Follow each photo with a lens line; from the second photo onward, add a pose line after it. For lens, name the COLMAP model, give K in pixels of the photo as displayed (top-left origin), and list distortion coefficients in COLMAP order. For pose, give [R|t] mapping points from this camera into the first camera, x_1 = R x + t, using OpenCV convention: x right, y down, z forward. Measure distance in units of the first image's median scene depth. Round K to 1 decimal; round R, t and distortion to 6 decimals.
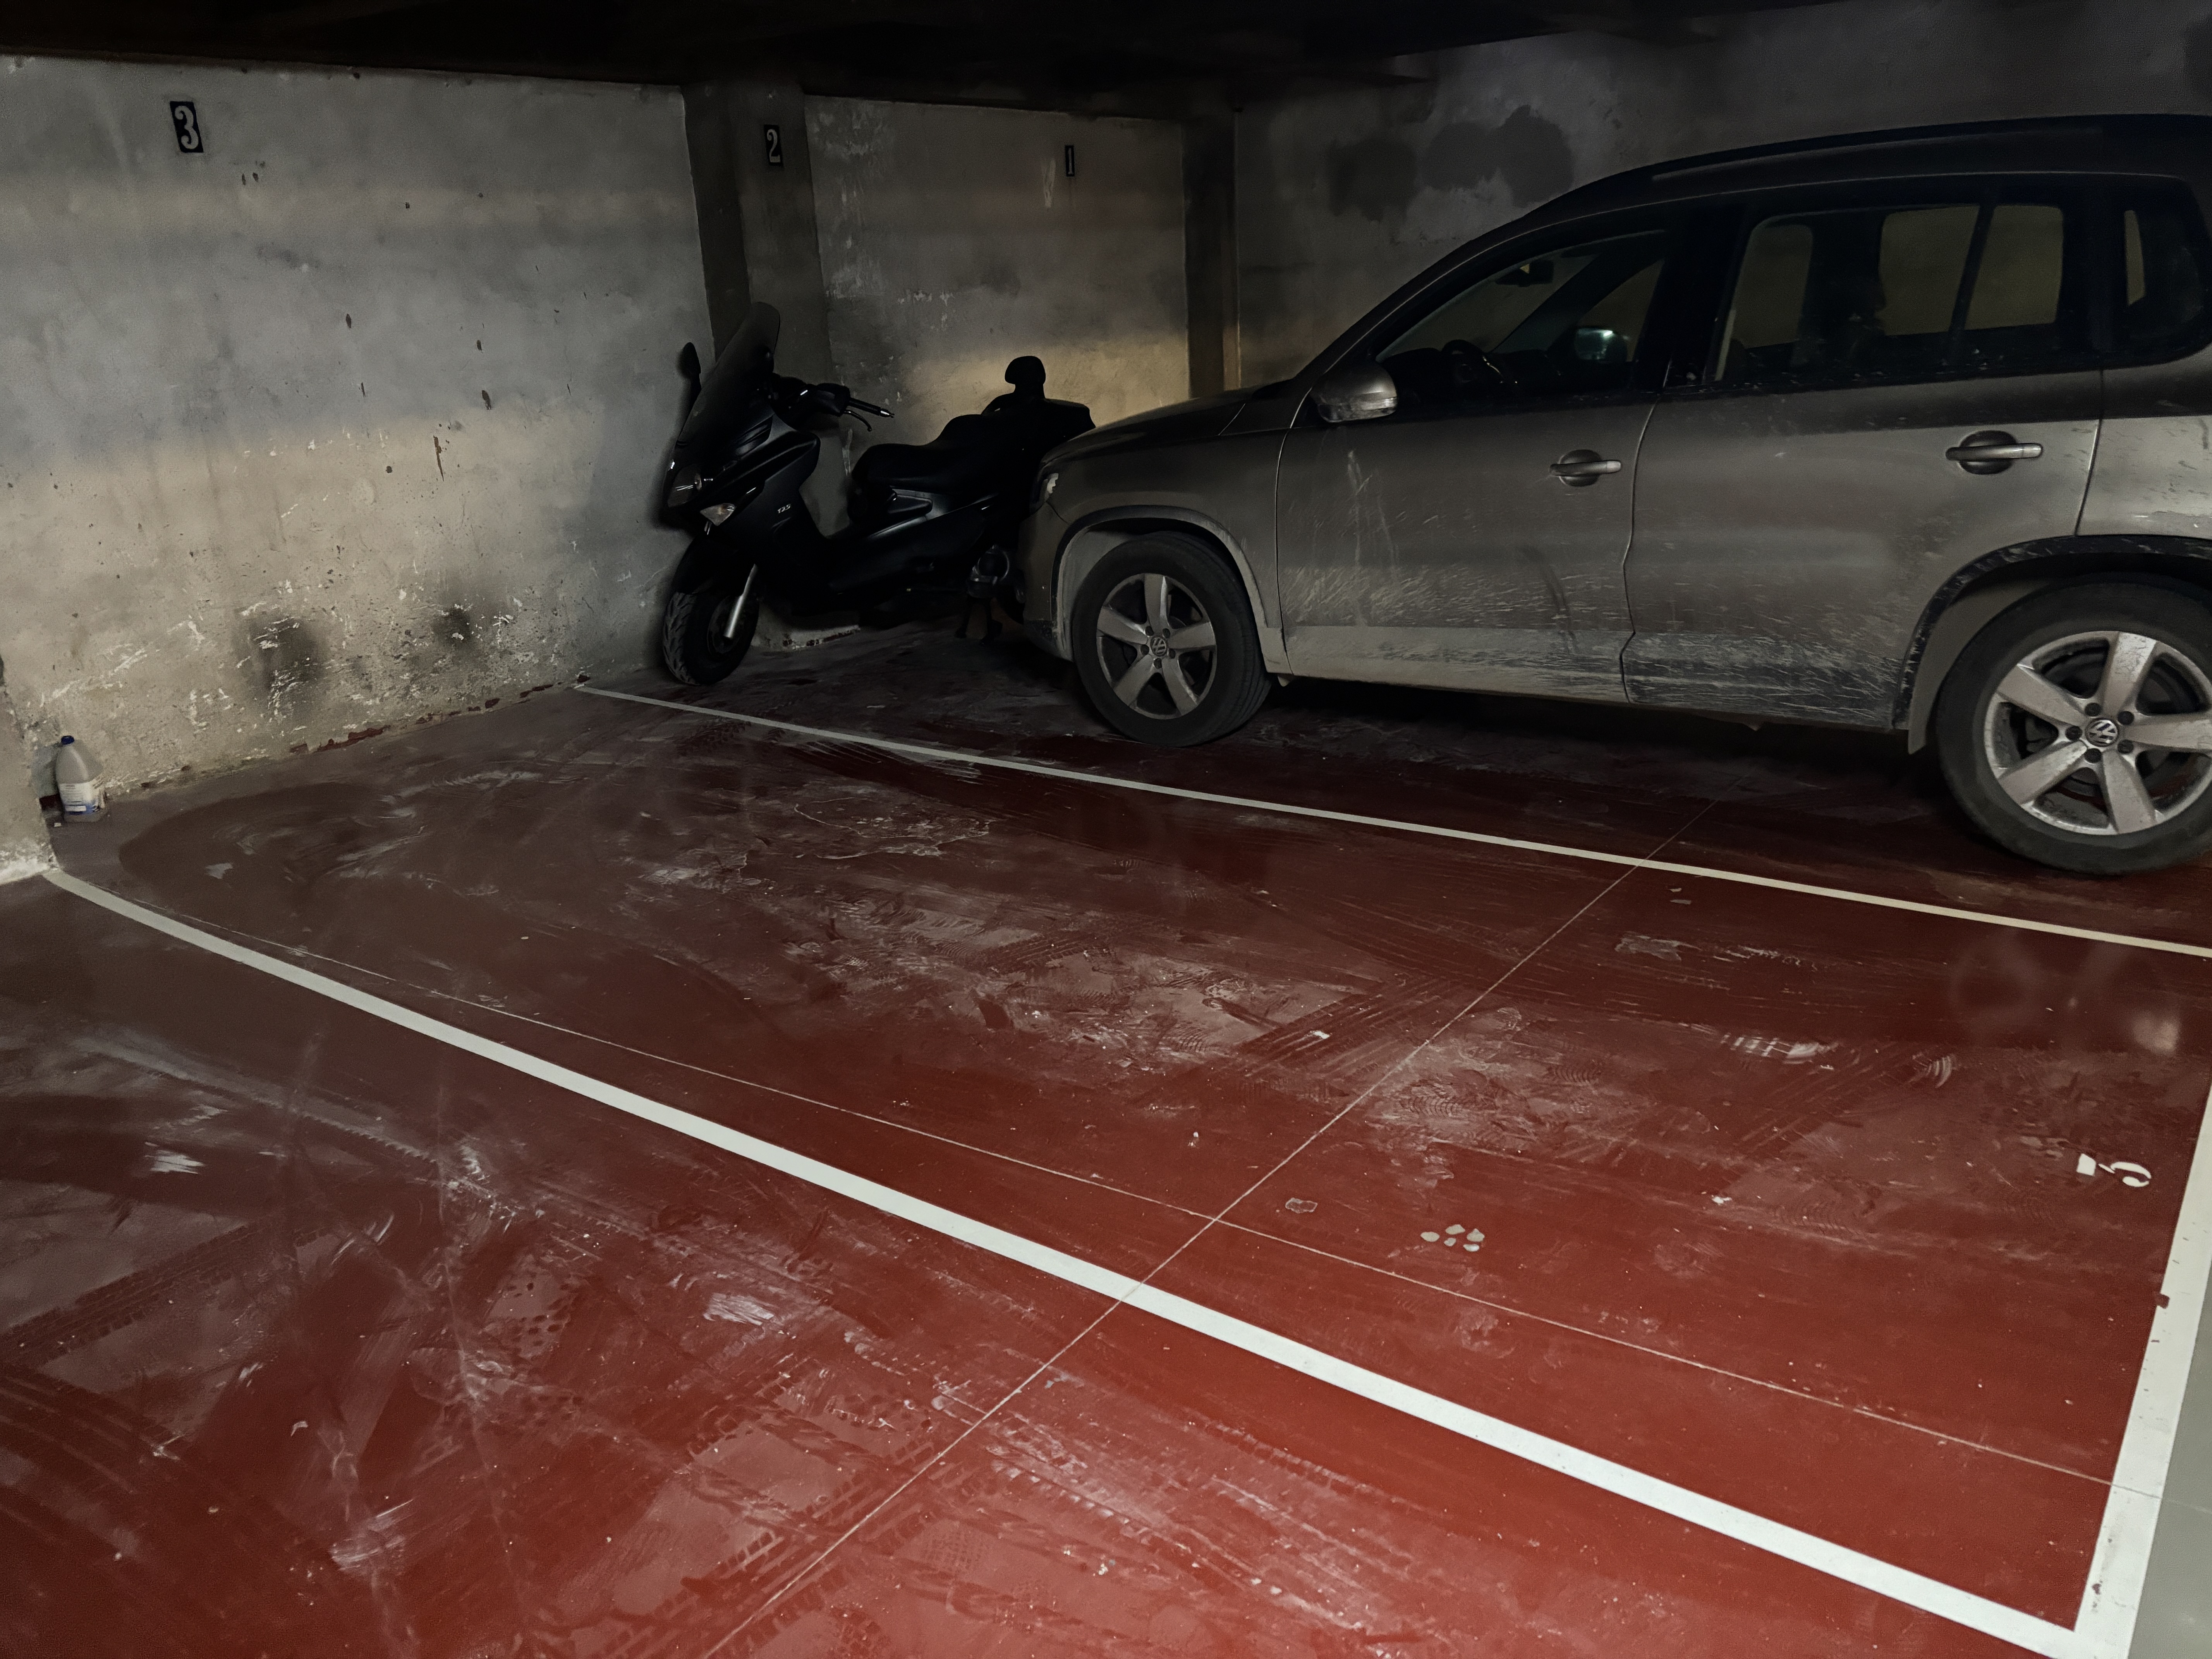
lens RADIAL K [[1678.6, 0, 1111.5], [0, 1678.6, 843.4], [0, 0, 1]] dist [0.028174, -0.029084]
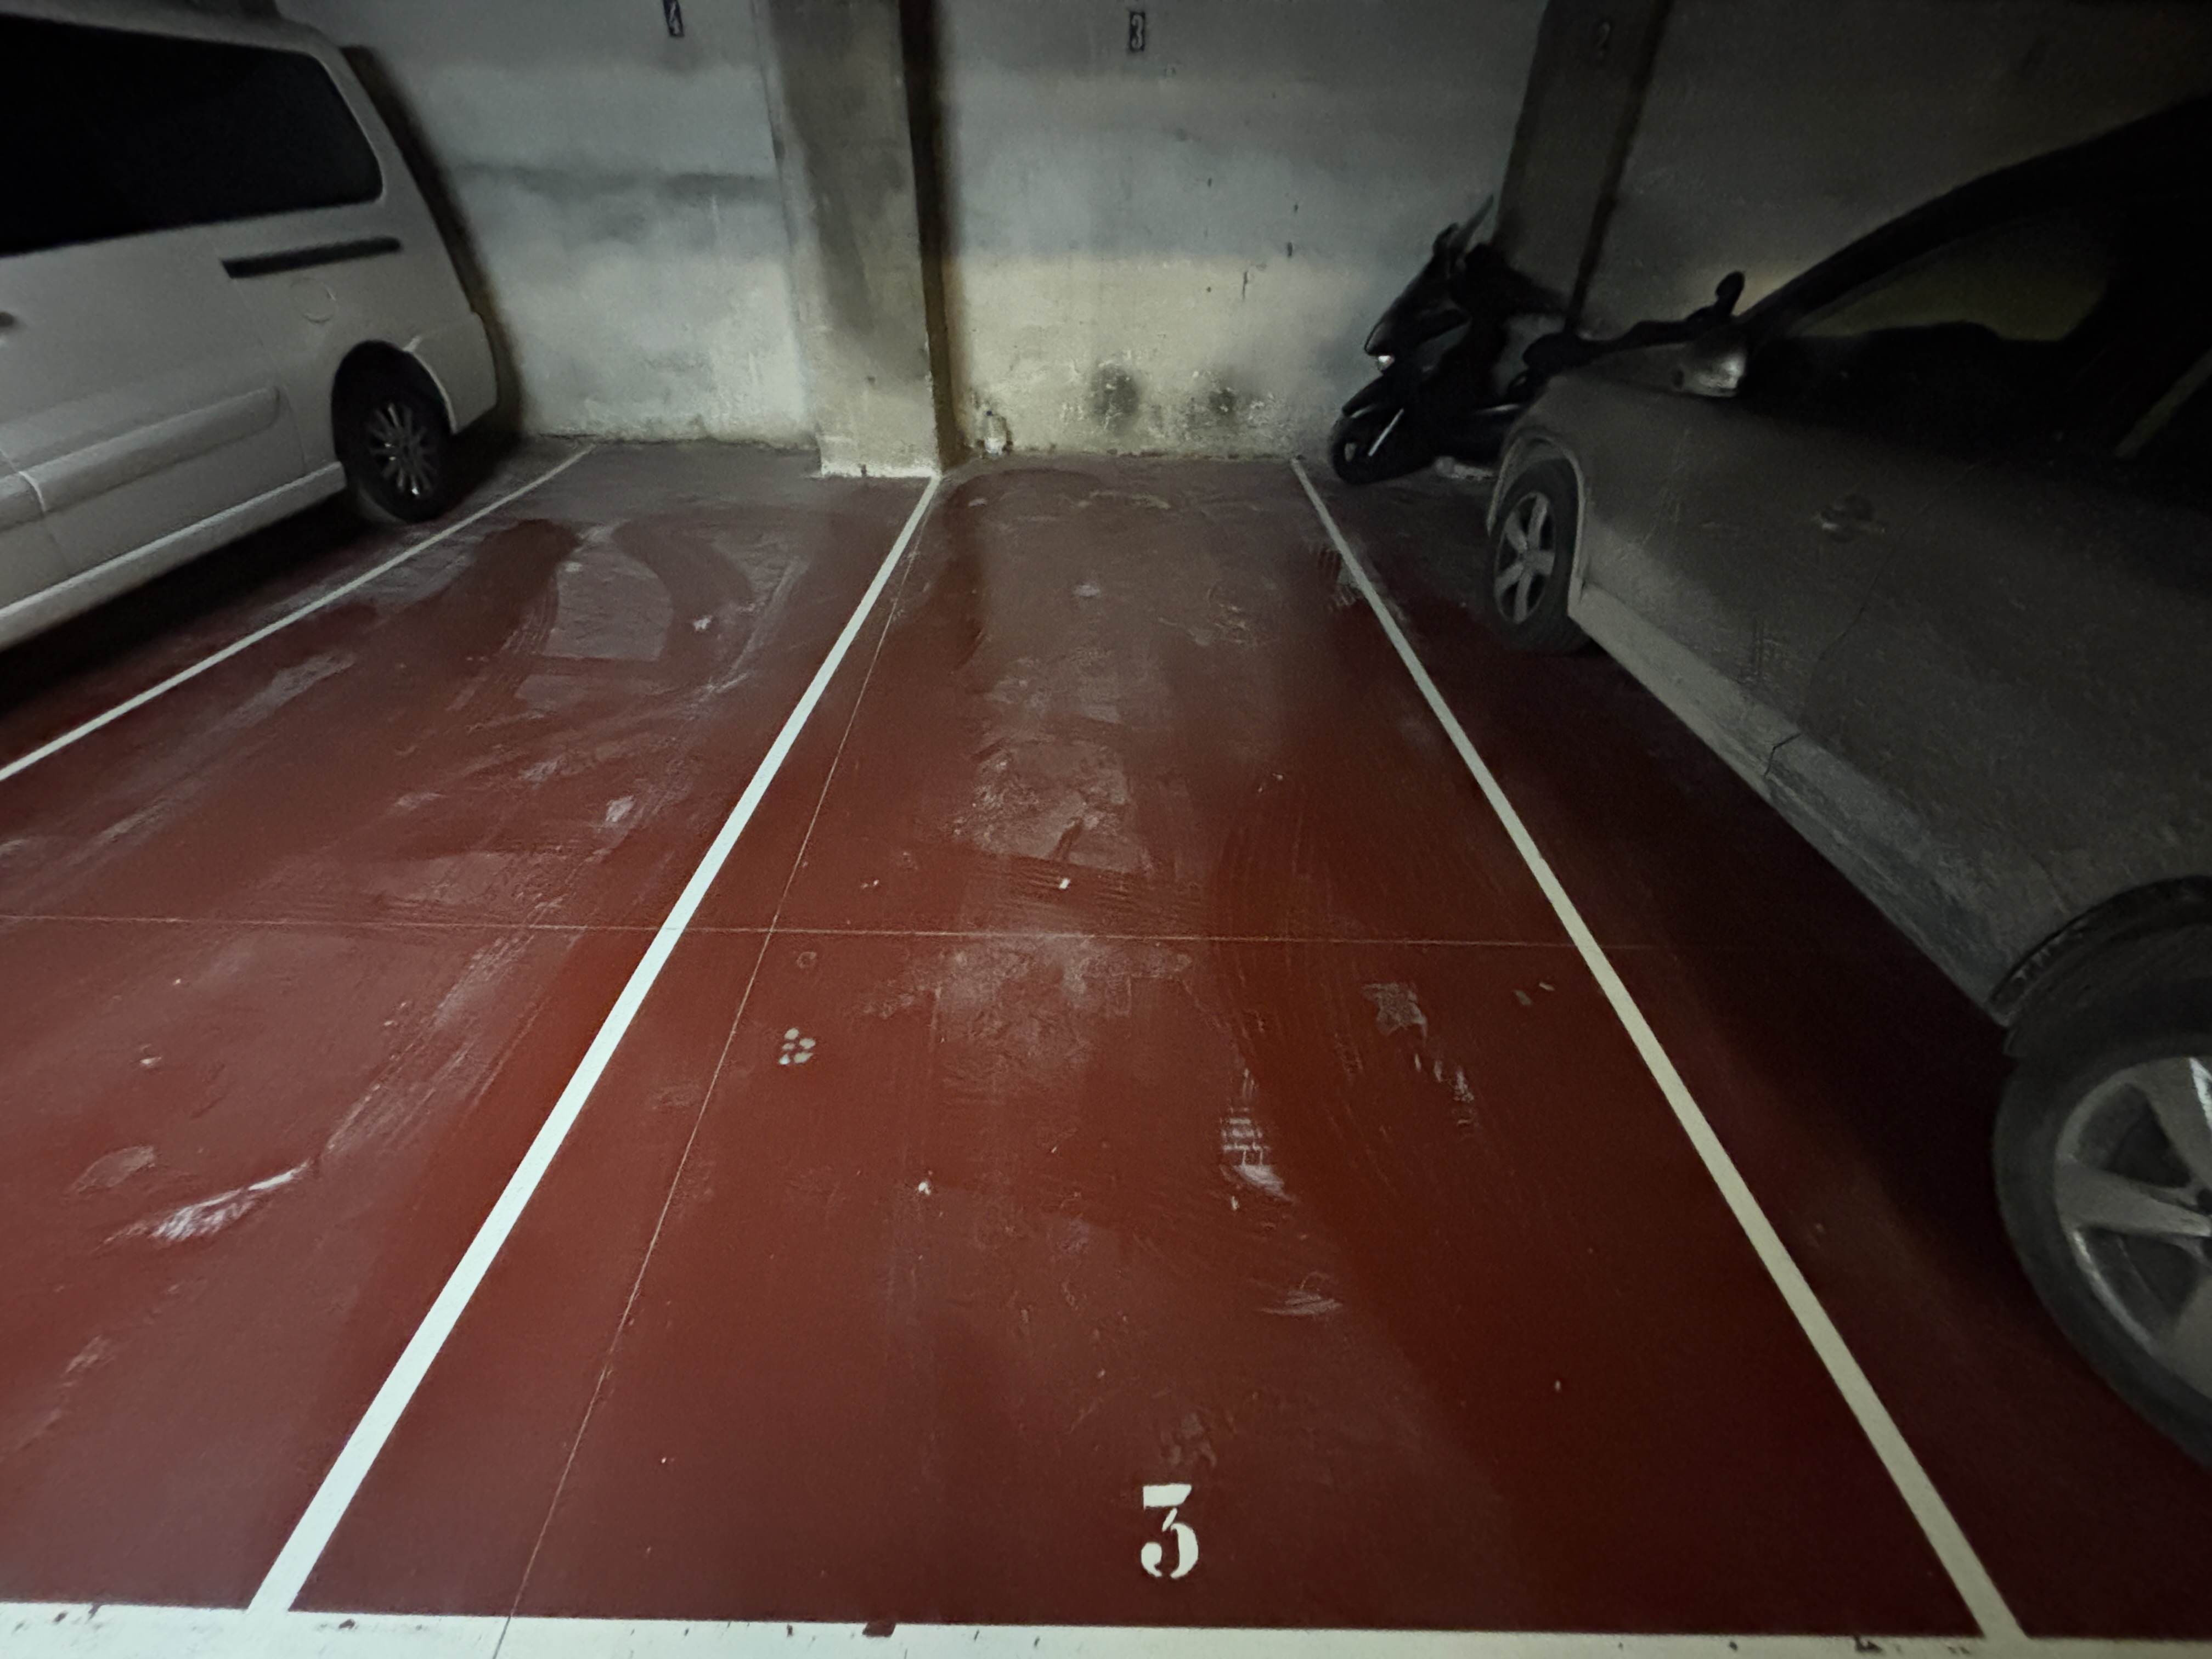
lens RADIAL K [[895.1, 0, 1099.7], [0, 895.1, 821.2], [0, 0, 1]] dist [-0.001244, 0.000210]
pose [[0.581703, 0.528691, -0.618149, 0.348368], [-0.305842, 0.846353, 0.436060, -0.150293], [0.753712, -0.064602, 0.654022, 0.373466]]
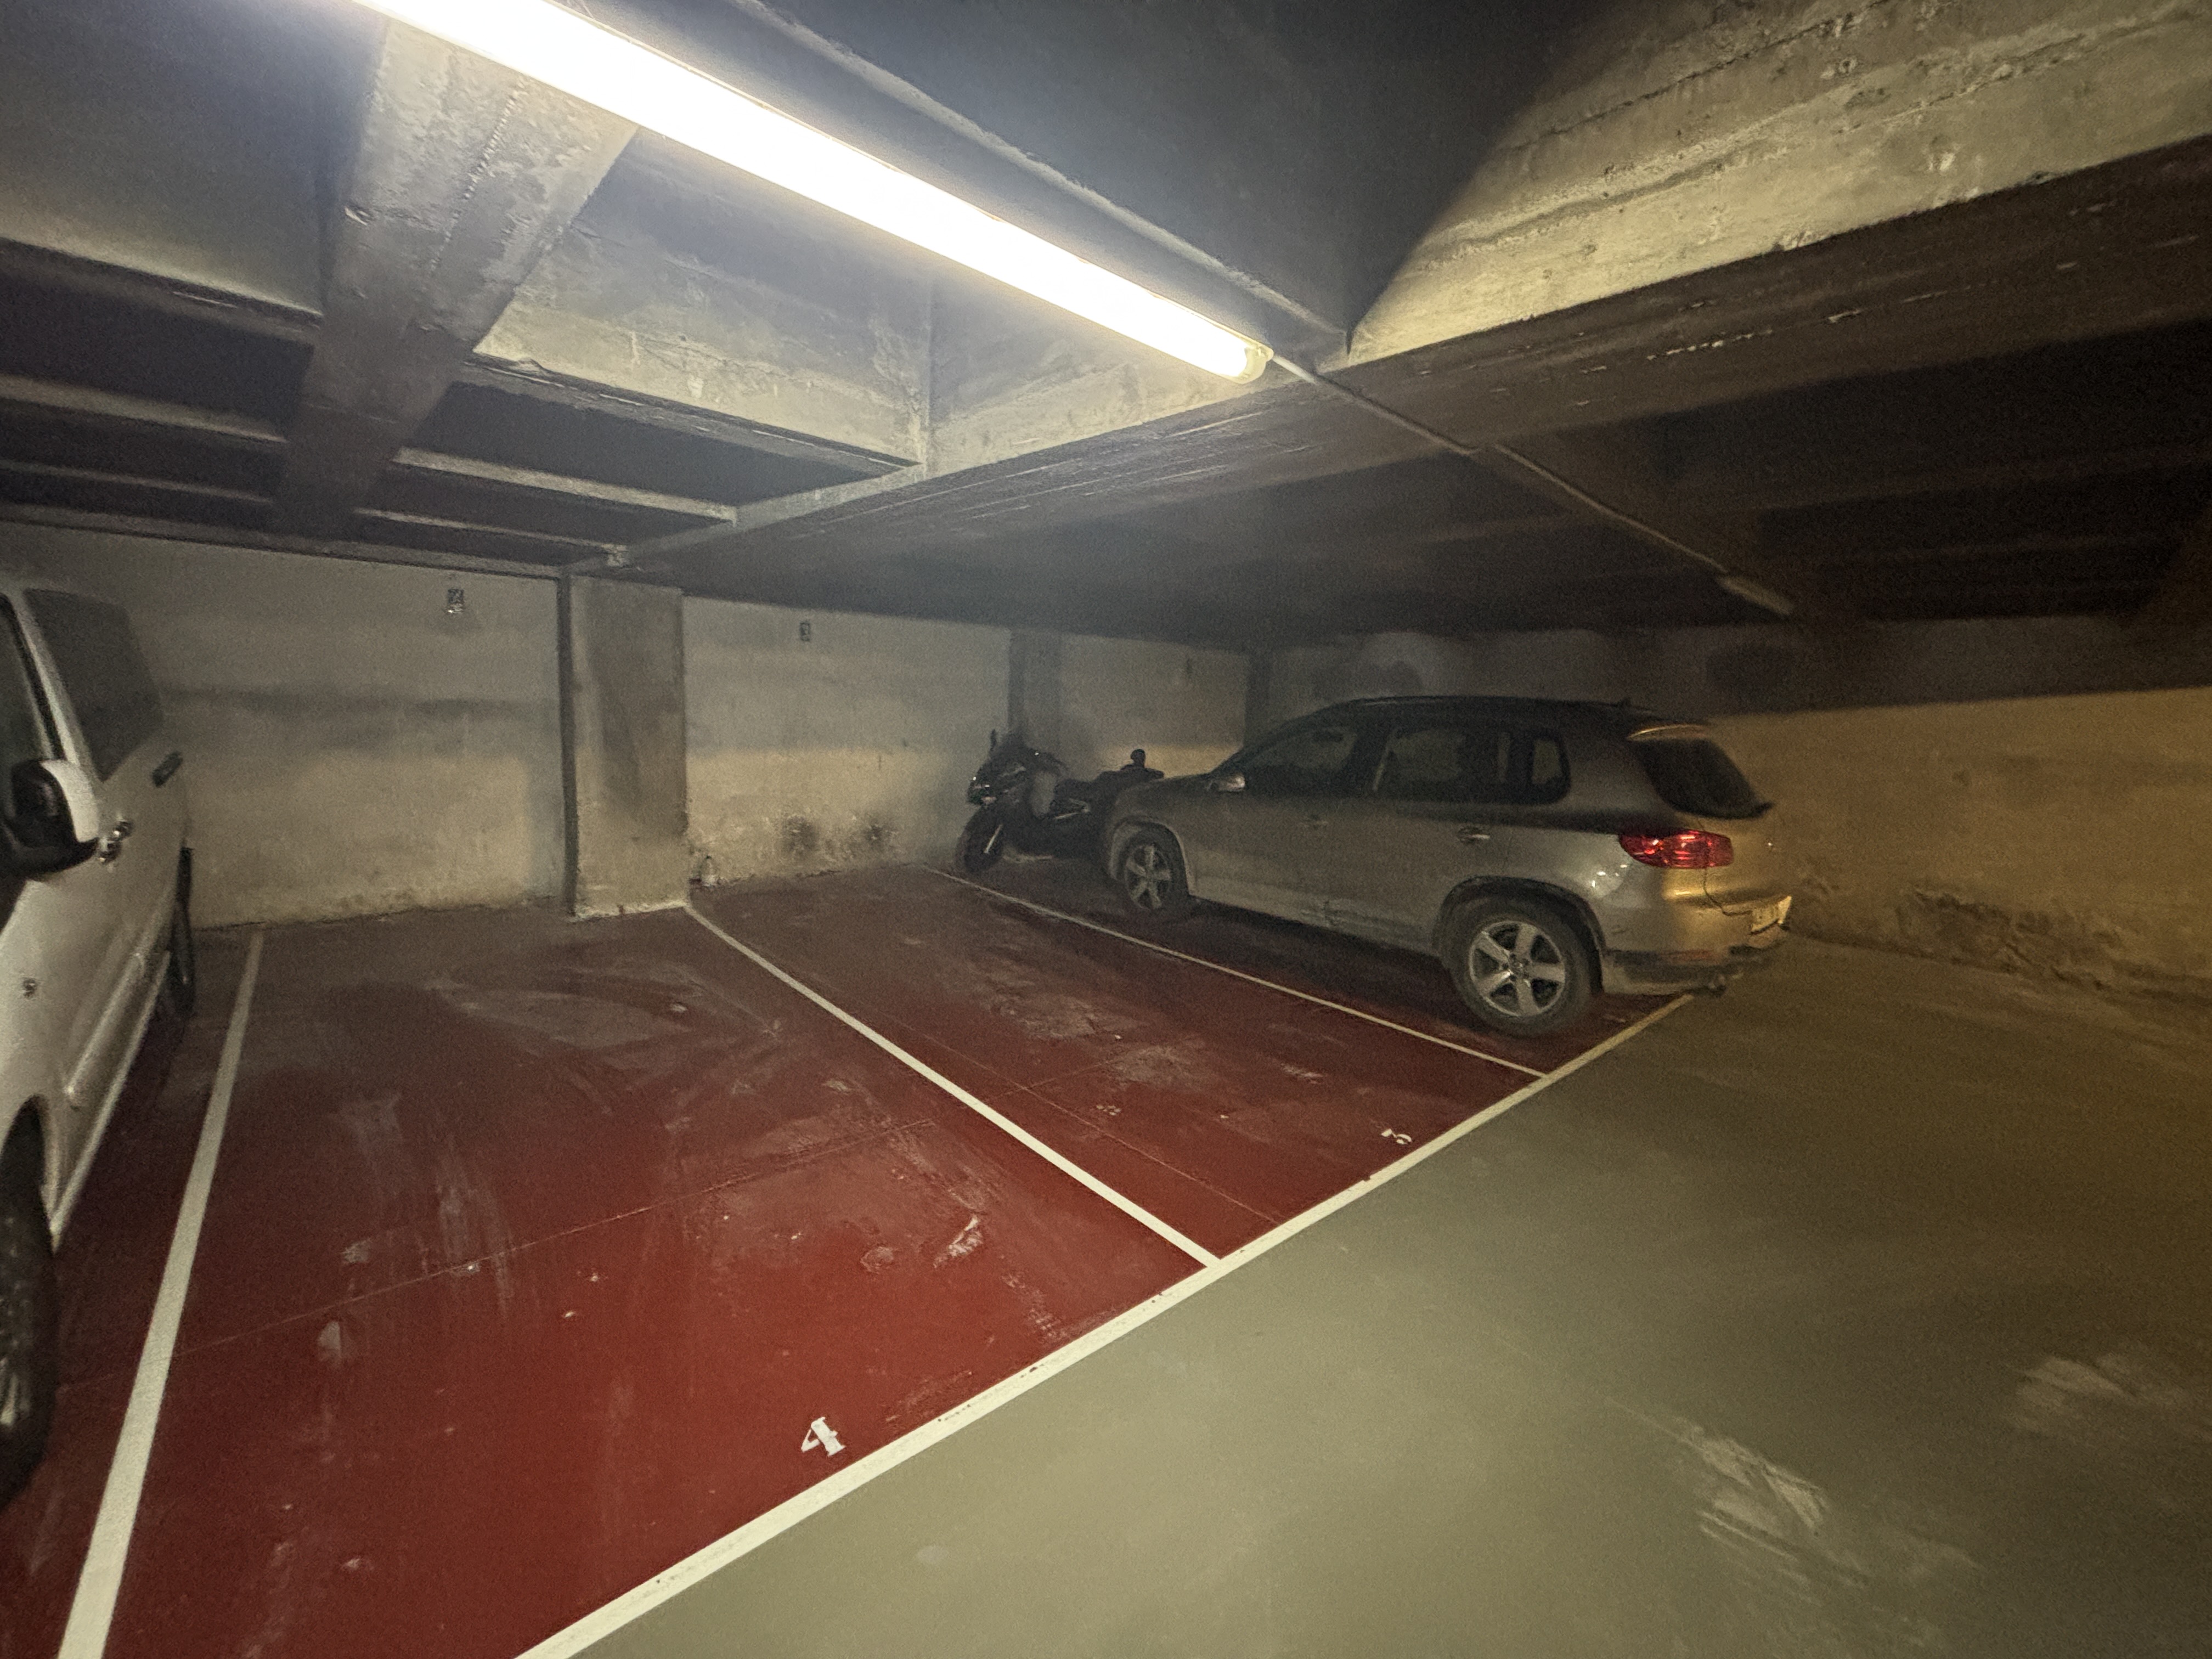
lens RADIAL K [[895.1, 0, 1099.7], [0, 895.1, 821.2], [0, 0, 1]] dist [-0.001244, 0.000210]
pose [[0.970887, 0.118593, -0.208122, 0.211515], [-0.155919, 0.972461, -0.173231, 0.026029], [0.181847, 0.200638, 0.962640, -0.181516]]
